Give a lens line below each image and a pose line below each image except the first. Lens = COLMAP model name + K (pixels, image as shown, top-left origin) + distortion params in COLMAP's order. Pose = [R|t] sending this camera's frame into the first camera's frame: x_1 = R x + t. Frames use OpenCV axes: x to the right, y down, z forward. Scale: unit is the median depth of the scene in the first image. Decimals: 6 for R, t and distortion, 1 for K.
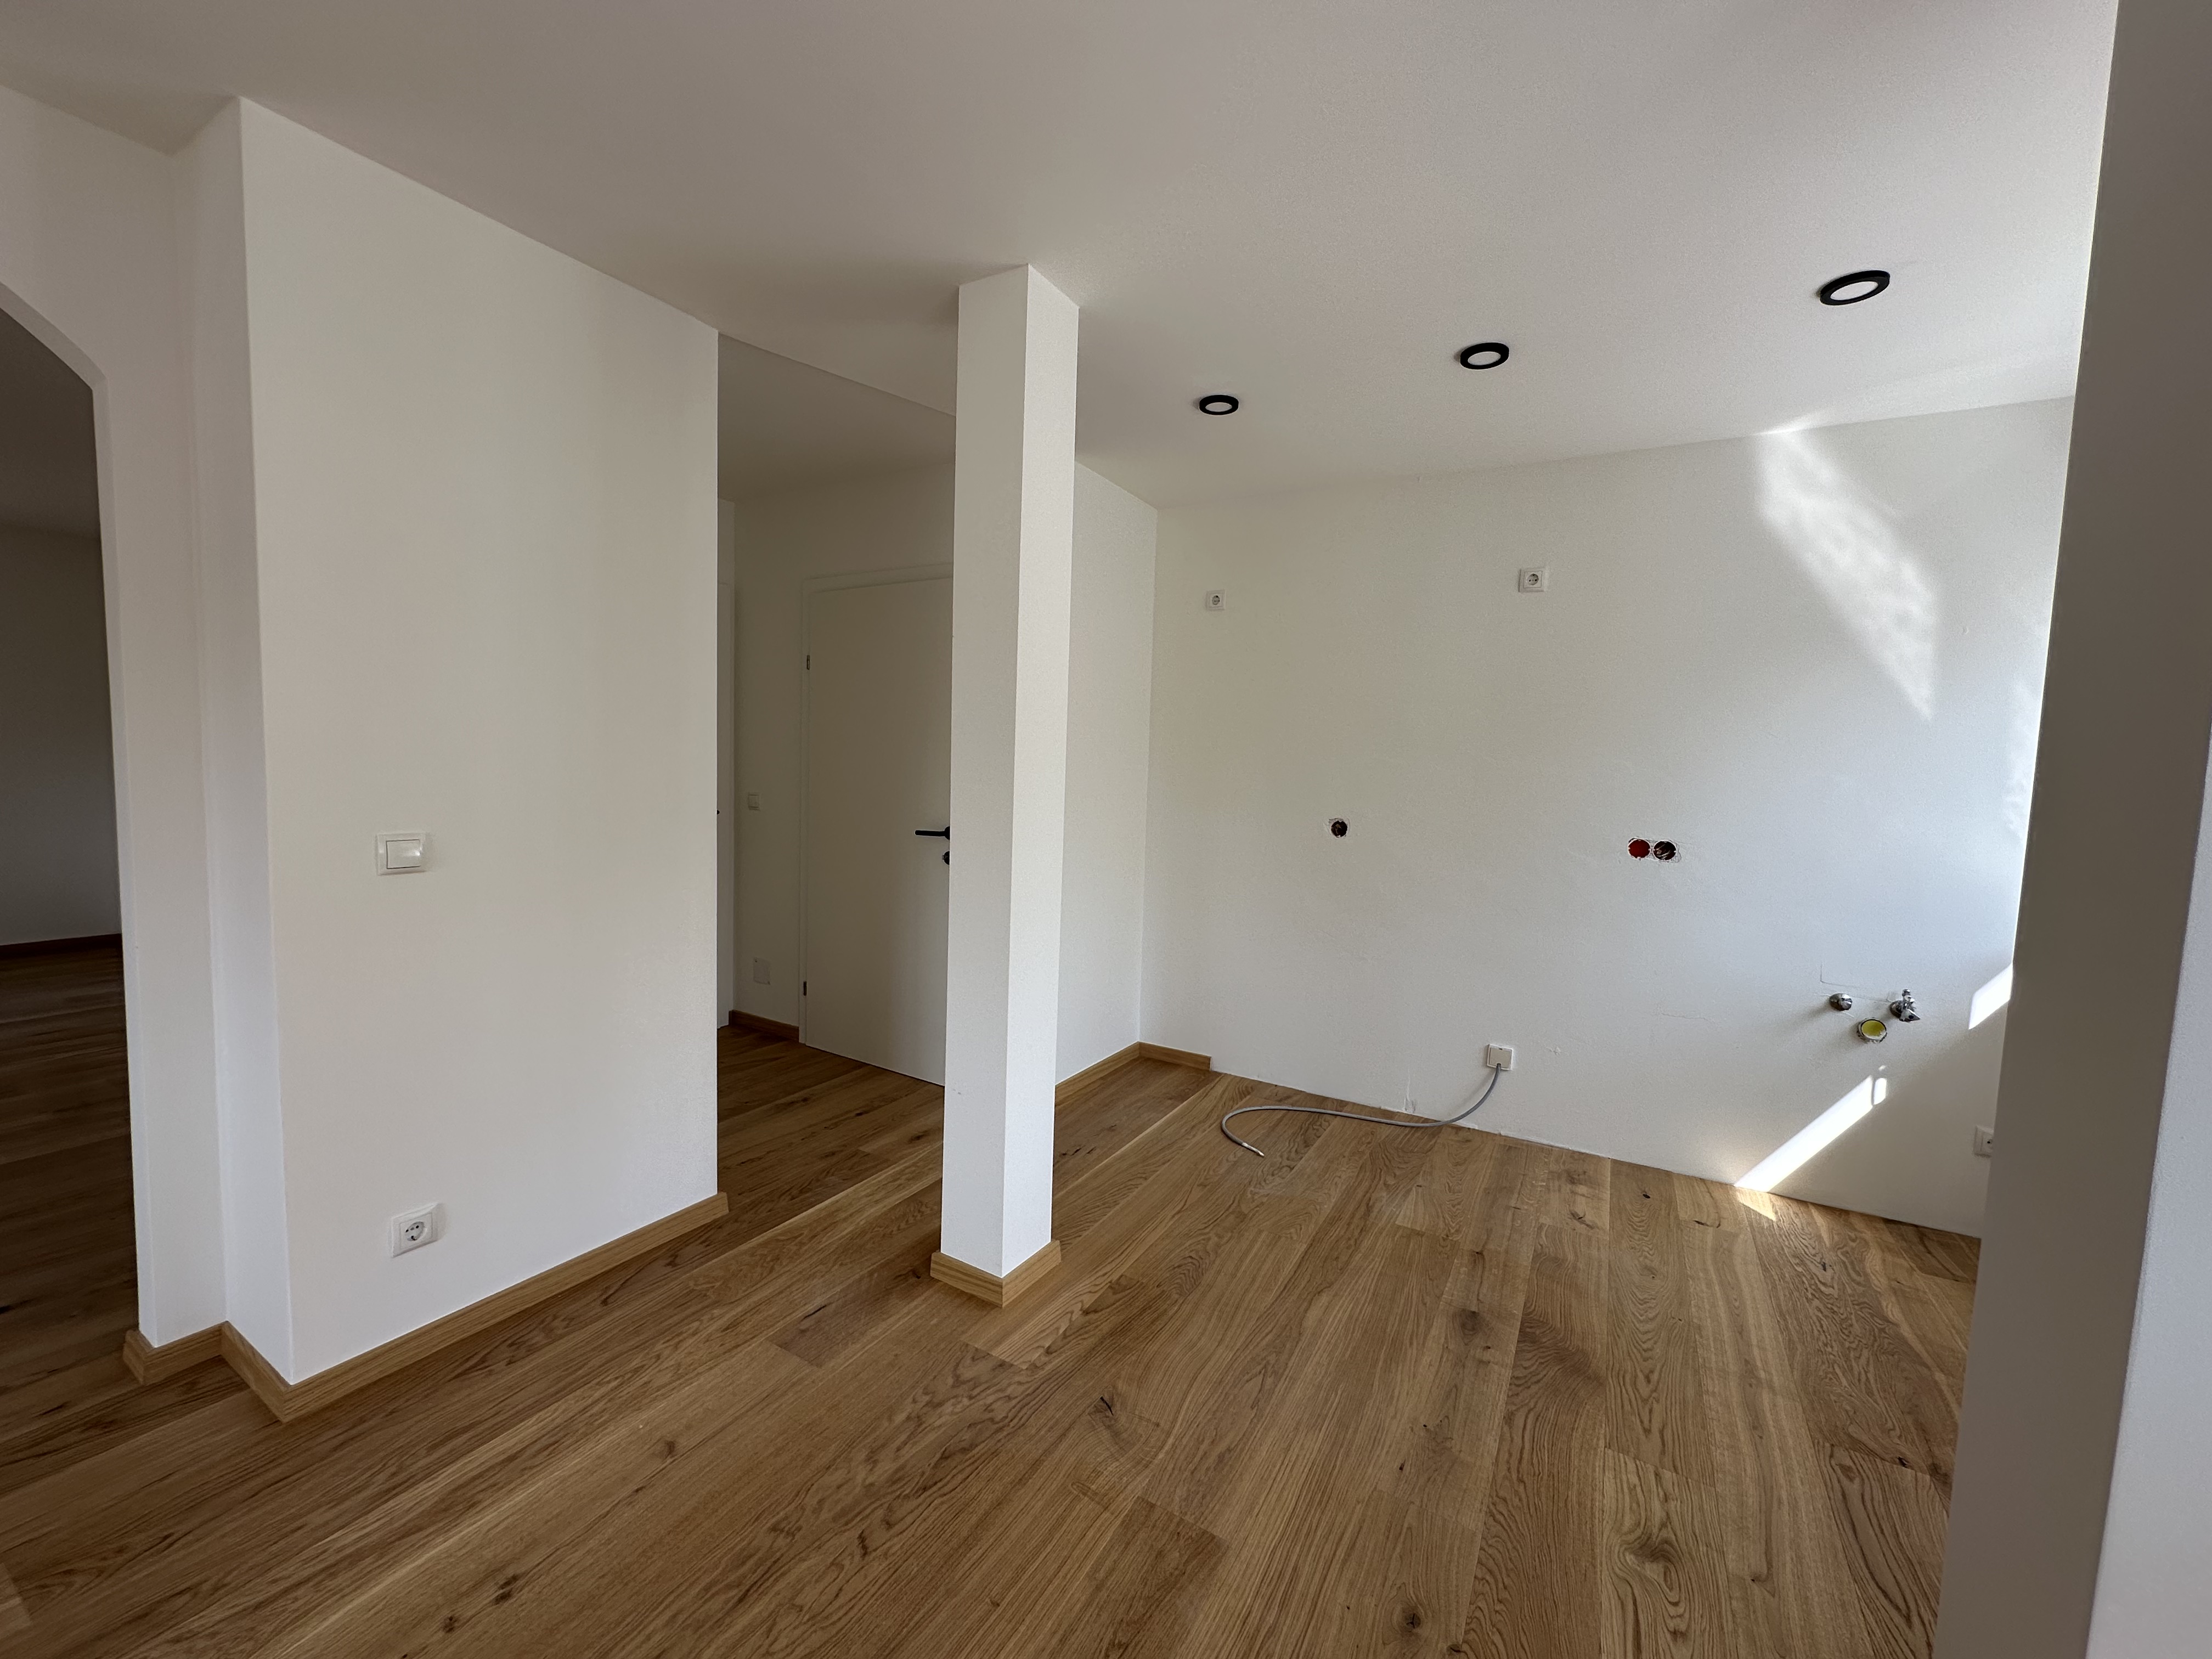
lens RADIAL K [[881.7, 0, 1093.1], [0, 881.7, 831.5], [0, 0, 1]] dist [-0.007300, 0.001078]
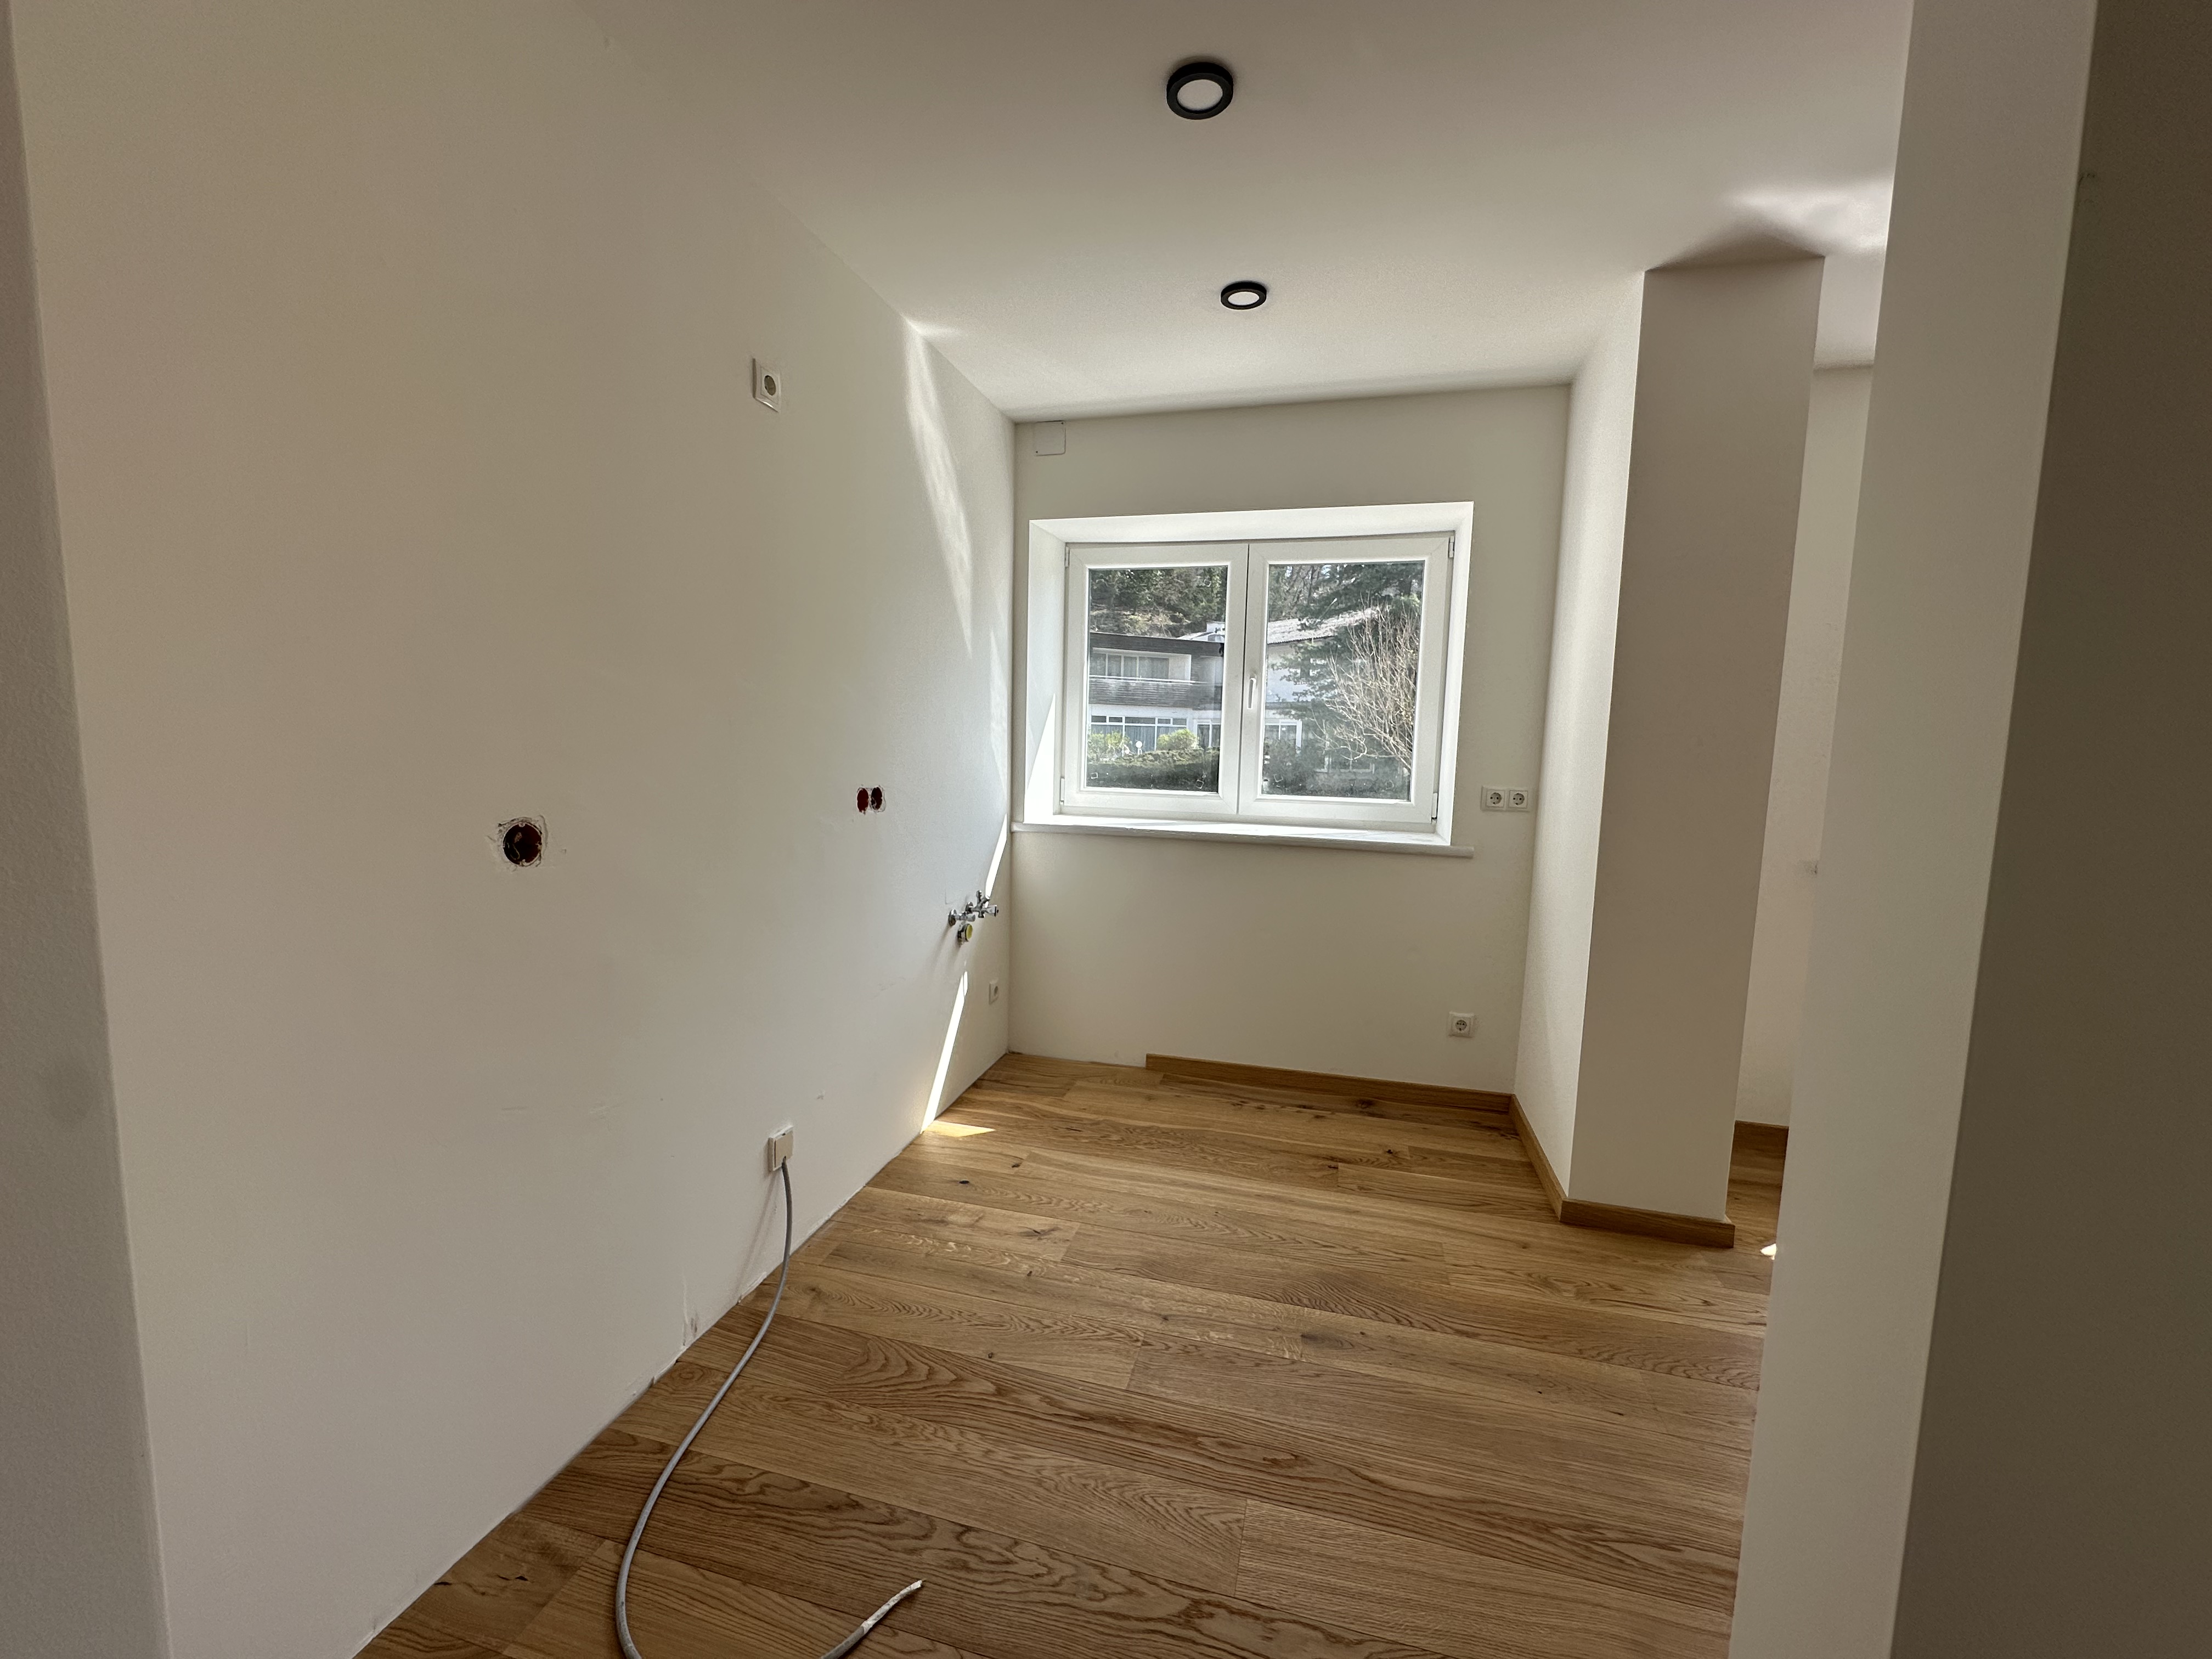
lens RADIAL K [[881.7, 0, 1112.4], [0, 881.7, 824.2], [0, 0, 1]] dist [-0.007300, 0.001078]
pose [[-0.280441, -0.142024, 0.949306, -0.222808], [0.035512, 0.986781, 0.158122, -0.085353], [-0.959214, 0.078055, -0.271691, 1.118044]]
